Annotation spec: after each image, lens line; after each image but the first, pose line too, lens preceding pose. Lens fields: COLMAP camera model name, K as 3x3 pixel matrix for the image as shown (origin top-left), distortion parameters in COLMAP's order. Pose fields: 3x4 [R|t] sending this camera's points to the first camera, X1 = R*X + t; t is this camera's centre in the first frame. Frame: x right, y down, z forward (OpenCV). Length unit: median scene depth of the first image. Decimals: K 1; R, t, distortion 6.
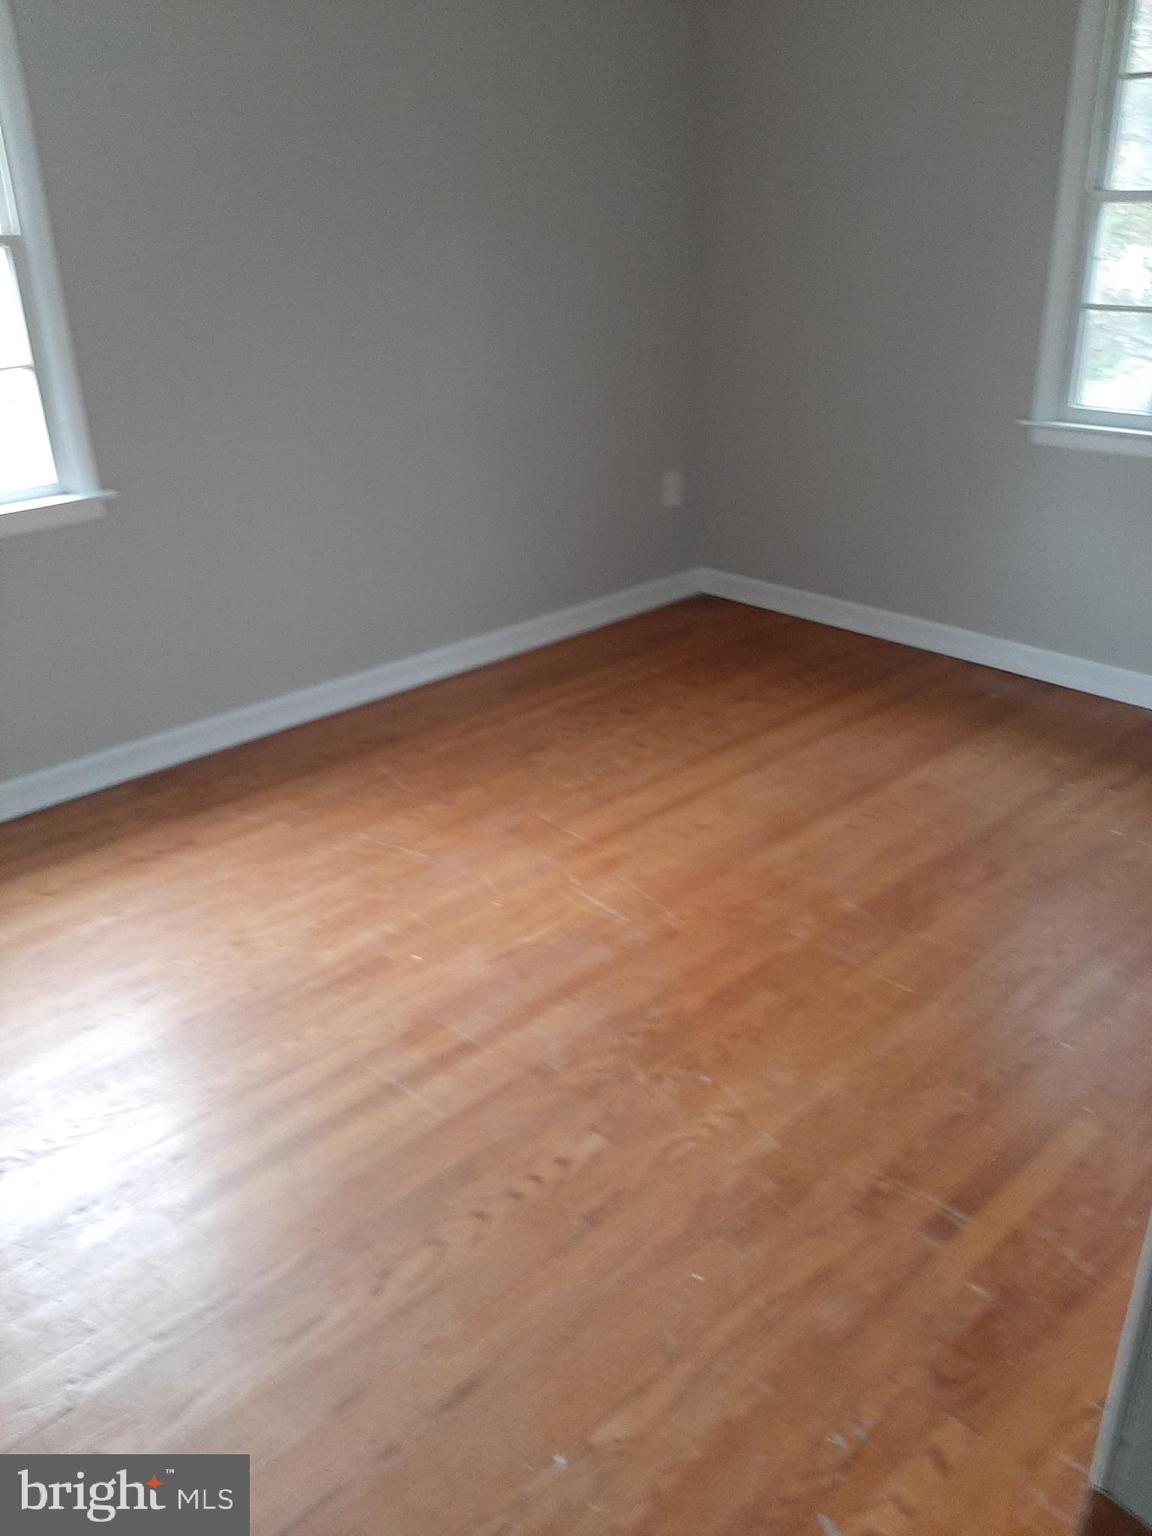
lens RADIAL K [[1205.9, 0, 574.7], [0, 1205.9, 754.6], [0, 0, 1]] dist [0.080209, -0.161383]
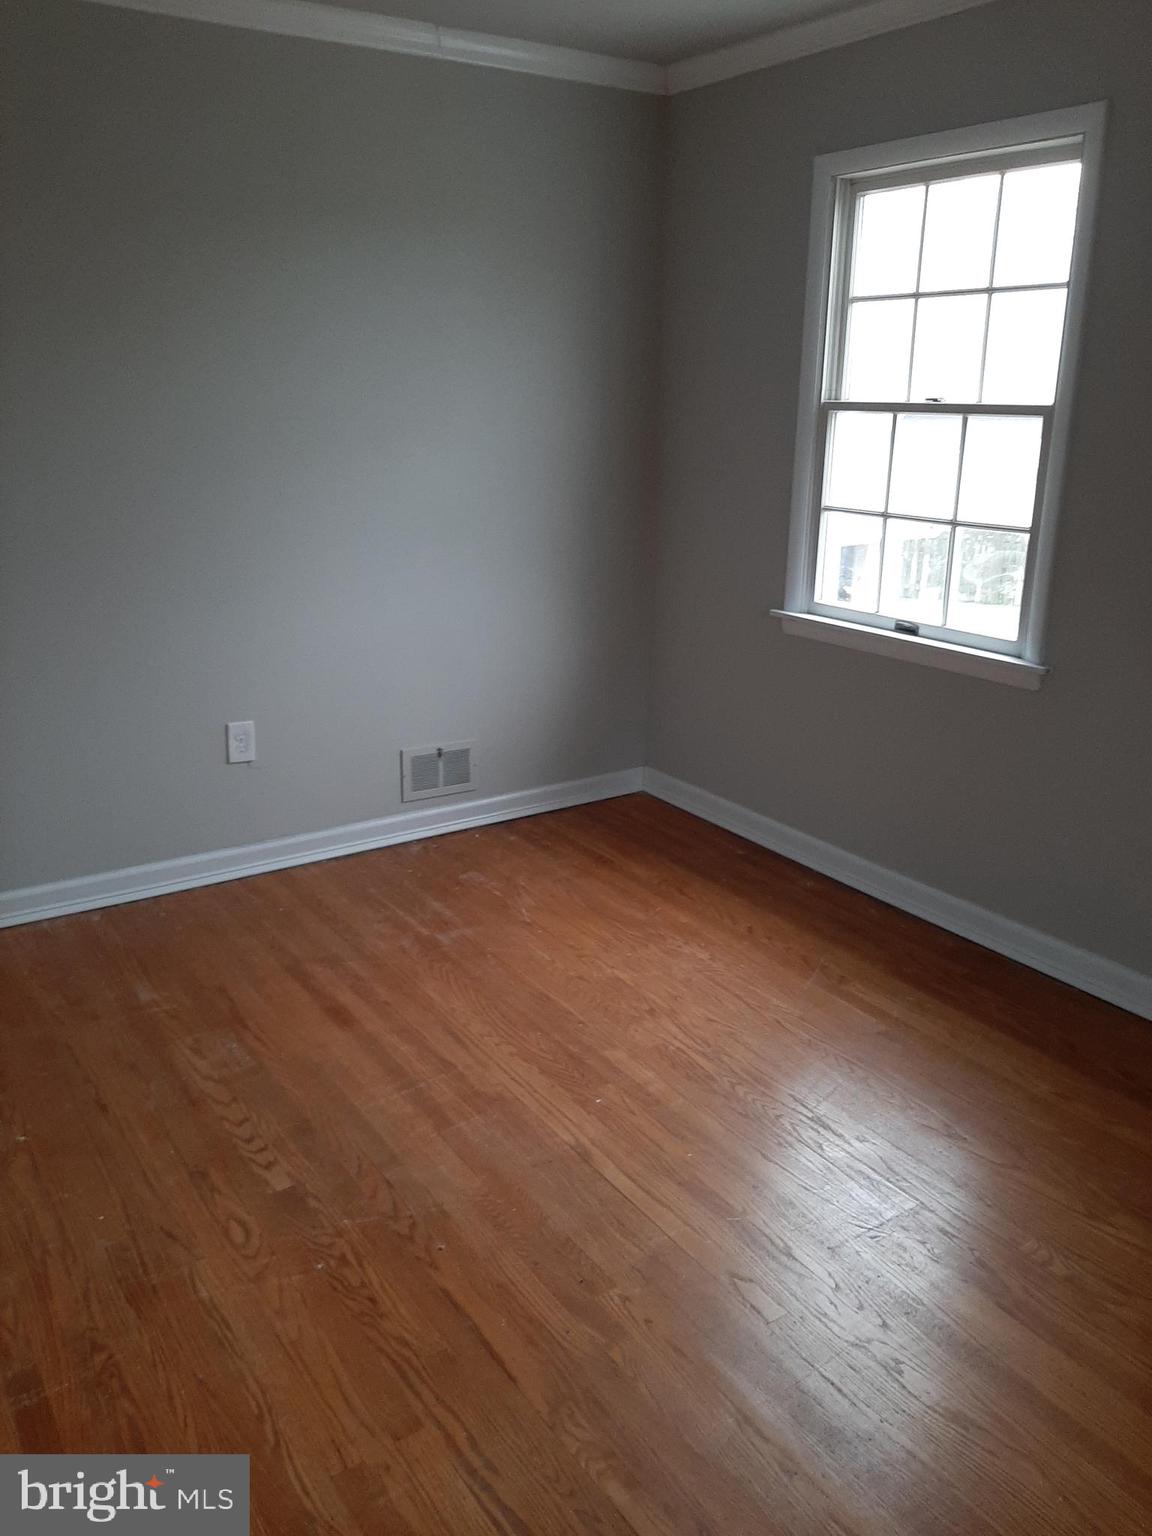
lens RADIAL K [[1205.9, 0, 574.7], [0, 1205.9, 754.6], [0, 0, 1]] dist [0.080209, -0.161383]
pose [[-0.162928, 0.310829, -0.936397, 0.788274], [-0.403864, 0.844915, 0.350732, -0.456650], [0.900193, 0.435321, -0.012128, 0.944769]]
